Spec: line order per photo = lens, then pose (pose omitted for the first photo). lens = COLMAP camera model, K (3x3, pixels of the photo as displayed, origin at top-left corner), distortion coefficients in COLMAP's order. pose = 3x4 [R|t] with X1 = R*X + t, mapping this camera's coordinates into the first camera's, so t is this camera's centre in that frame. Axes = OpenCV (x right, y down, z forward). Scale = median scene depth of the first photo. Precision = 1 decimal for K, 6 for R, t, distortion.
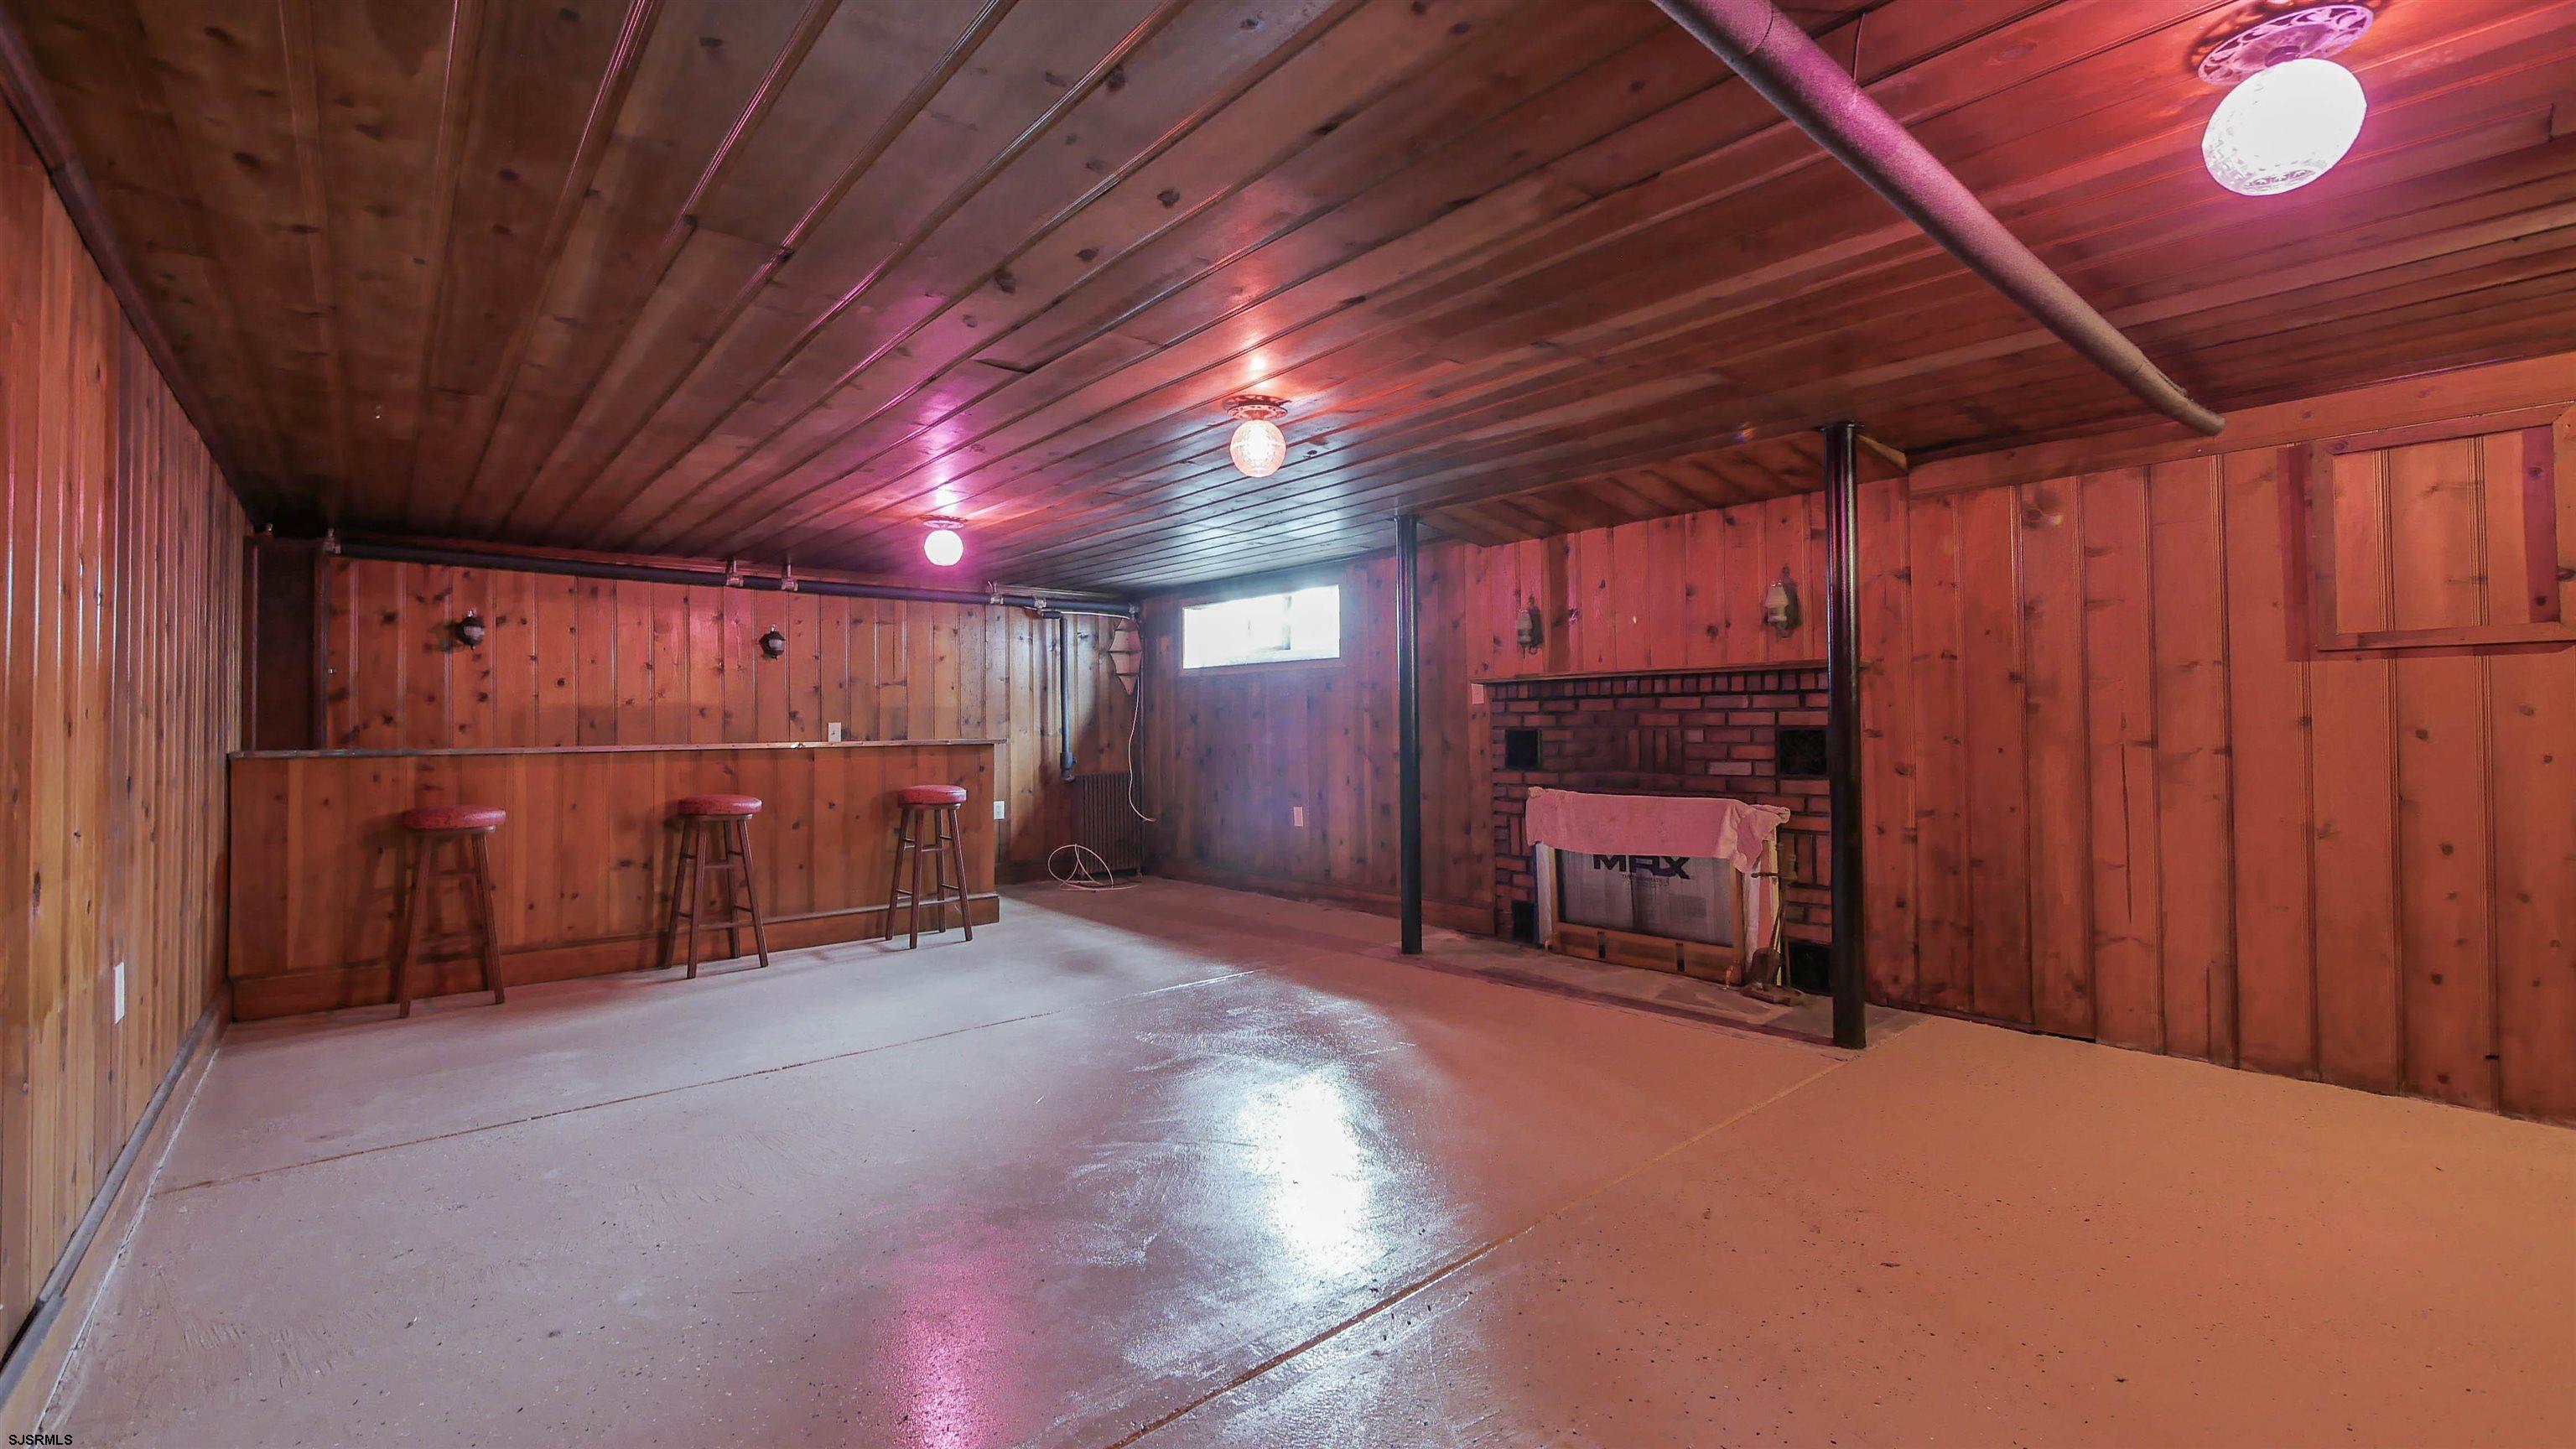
lens RADIAL K [[1054.5, 0, 1286.4], [0, 1054.5, 702.4], [0, 0, 1]] dist [-0.011262, 0.000329]
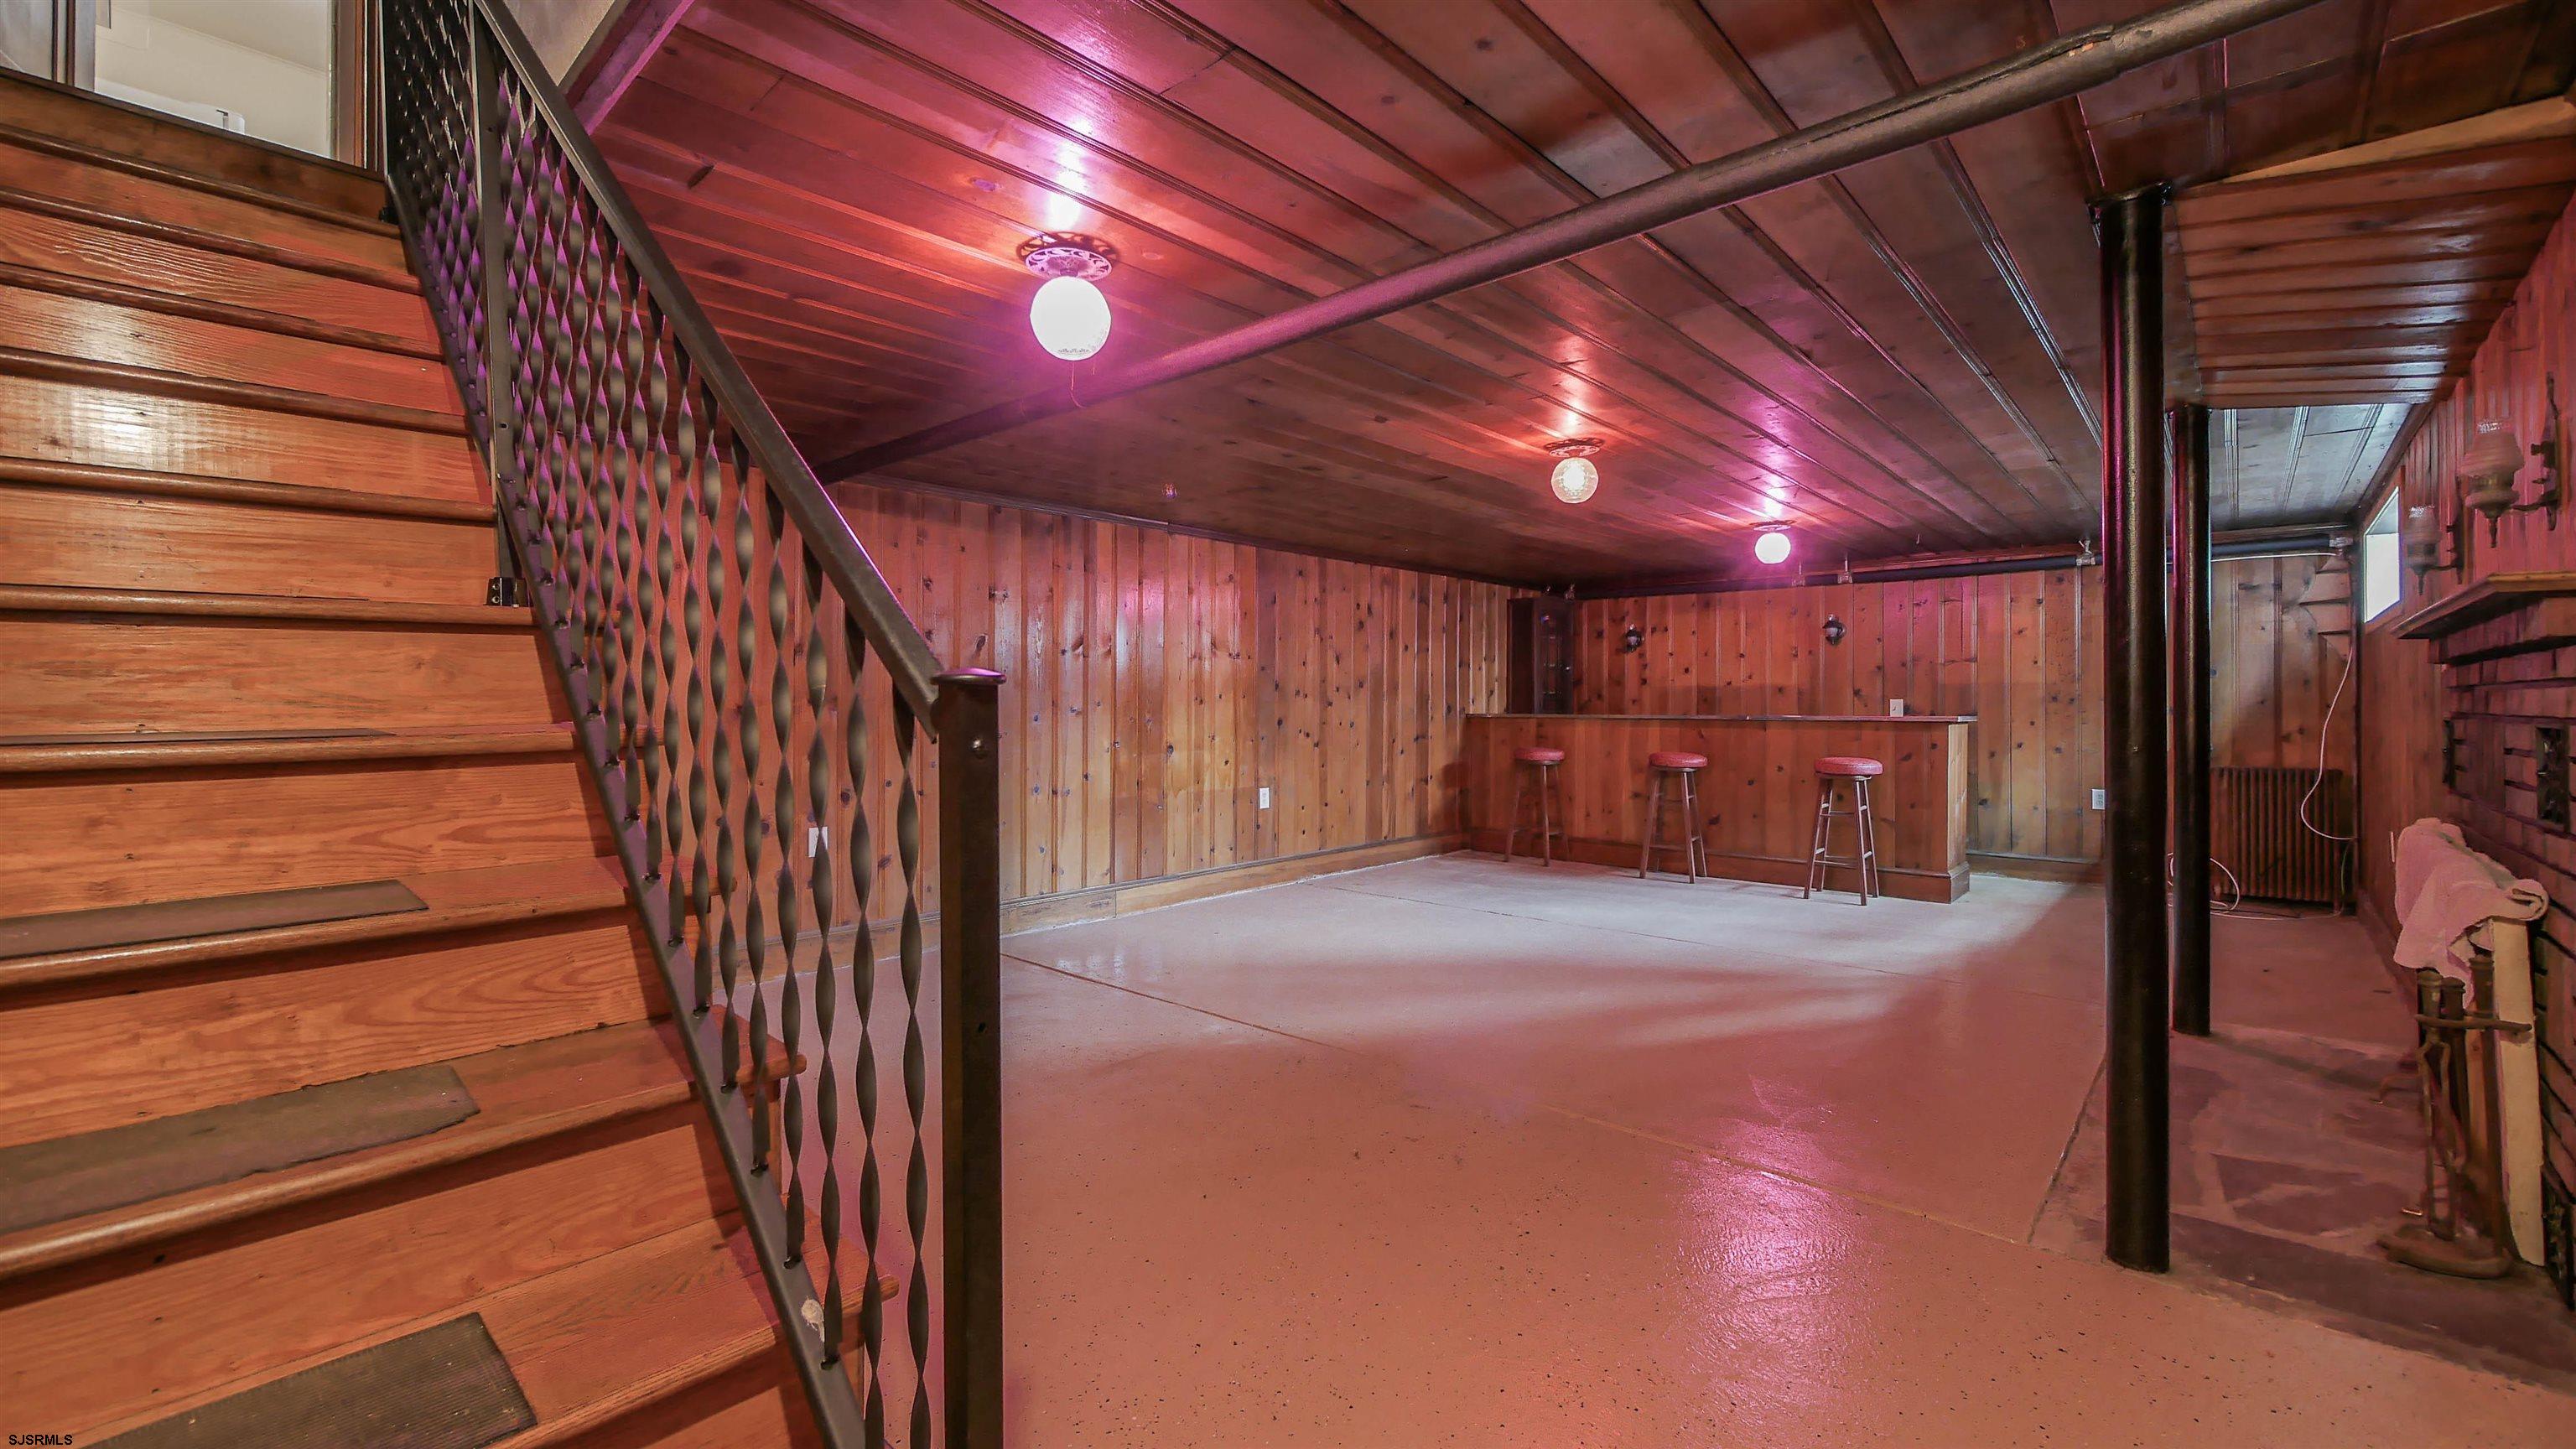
lens RADIAL K [[1054.5, 0, 1286.4], [0, 1054.5, 702.4], [0, 0, 1]] dist [-0.011262, 0.000329]
pose [[0.123894, 0.008425, -0.992260, 0.692061], [0.019592, 0.999748, 0.010935, -0.001614], [0.992102, -0.020795, 0.123698, 0.299949]]
